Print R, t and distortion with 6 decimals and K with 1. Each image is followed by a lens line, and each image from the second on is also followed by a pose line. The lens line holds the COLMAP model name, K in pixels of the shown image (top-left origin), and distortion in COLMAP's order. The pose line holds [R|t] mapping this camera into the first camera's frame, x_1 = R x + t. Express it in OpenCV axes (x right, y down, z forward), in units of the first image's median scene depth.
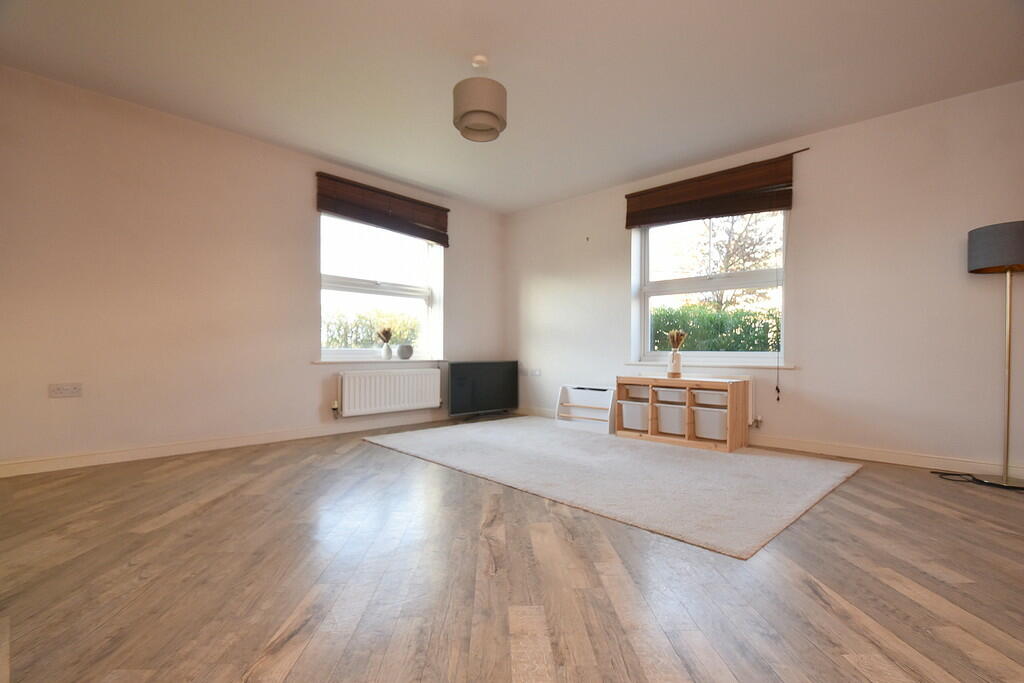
lens RADIAL K [[468.8, 0, 512.0], [0, 468.8, 341.5], [0, 0, 1]] dist [-0.000372, -0.000460]
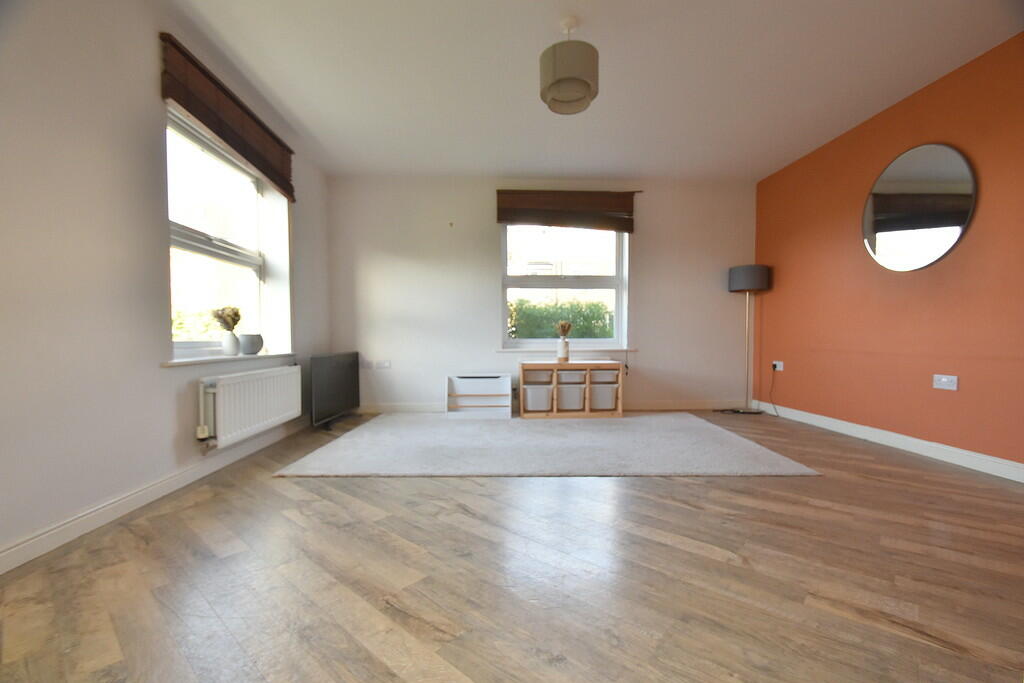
lens RADIAL K [[445.1, 0, 534.9], [0, 445.1, 346.7], [0, 0, 1]] dist [0.003644, -0.011193]
pose [[0.687297, -0.023756, 0.725988, -0.498135], [-0.007862, 0.999163, 0.040138, -0.004103], [-0.726334, -0.033294, 0.686535, 0.287886]]
